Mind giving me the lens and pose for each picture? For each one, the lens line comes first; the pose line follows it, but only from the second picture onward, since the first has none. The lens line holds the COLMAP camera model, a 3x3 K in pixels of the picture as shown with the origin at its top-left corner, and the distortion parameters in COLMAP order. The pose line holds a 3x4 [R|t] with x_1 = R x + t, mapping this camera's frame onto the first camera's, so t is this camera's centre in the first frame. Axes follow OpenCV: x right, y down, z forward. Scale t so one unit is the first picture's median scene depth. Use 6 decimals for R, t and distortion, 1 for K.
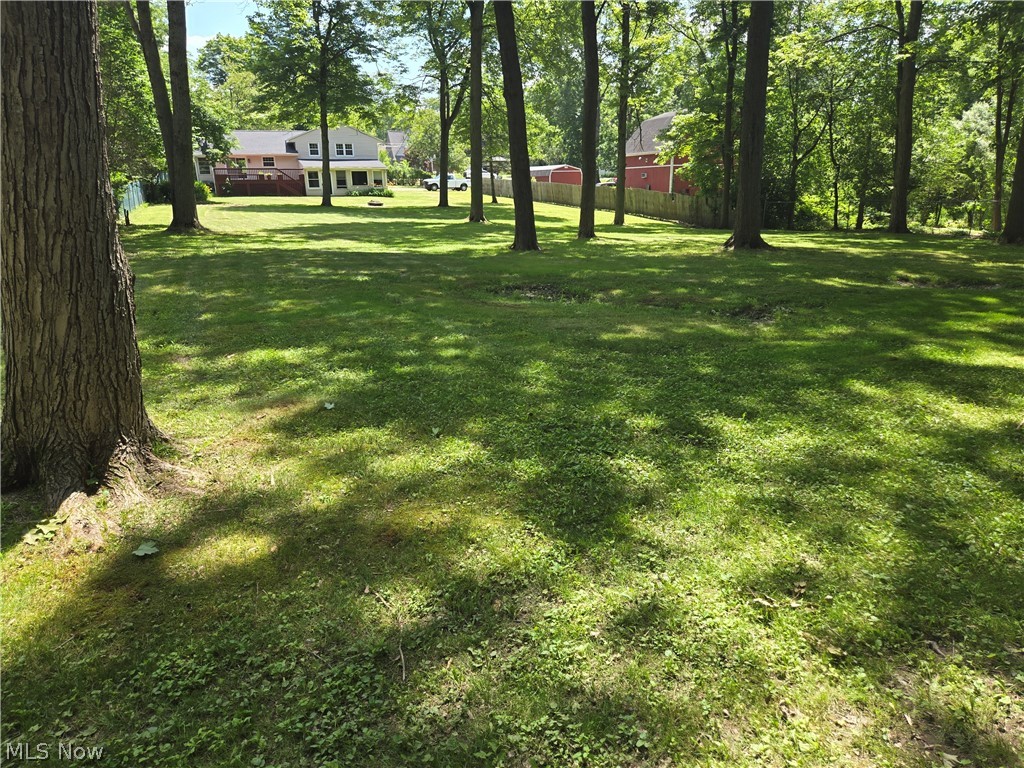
lens RADIAL K [[678.8, 0, 512.1], [0, 678.8, 384.6], [0, 0, 1]] dist [0.004765, 0.000379]
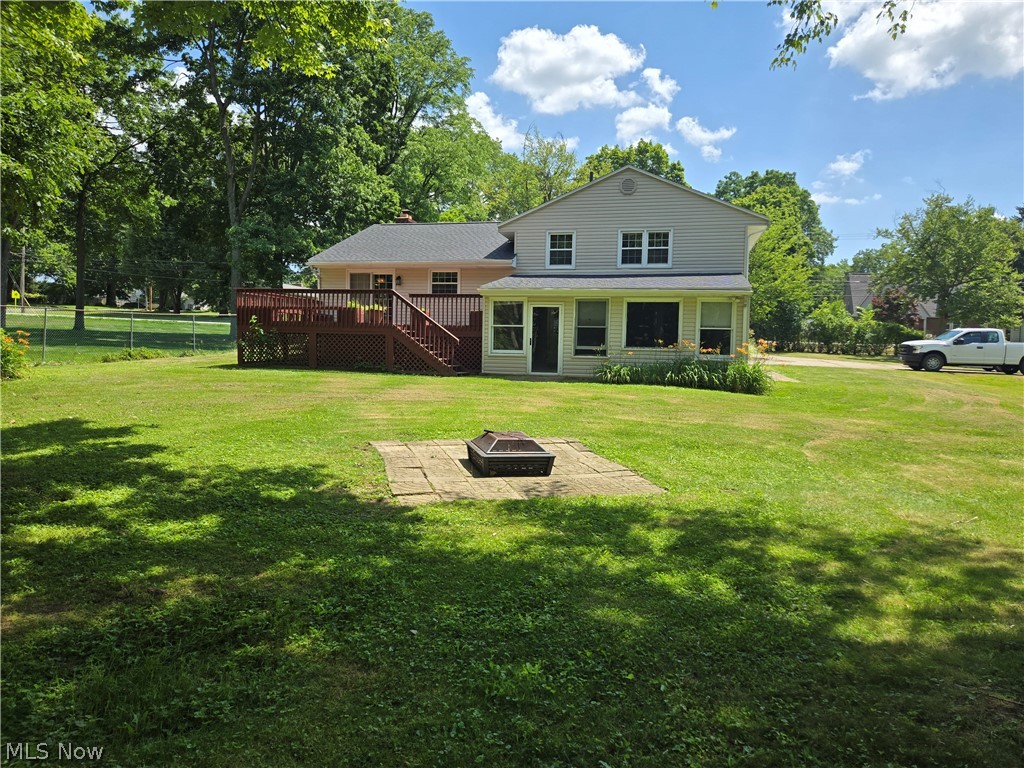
lens RADIAL K [[678.8, 0, 510.6], [0, 678.8, 385.3], [0, 0, 1]] dist [0.004765, 0.000379]
pose [[0.792816, 0.059854, -0.606515, -0.089953], [-0.200490, 0.965391, -0.166804, -0.213740], [0.575541, 0.253845, 0.777378, 0.731720]]
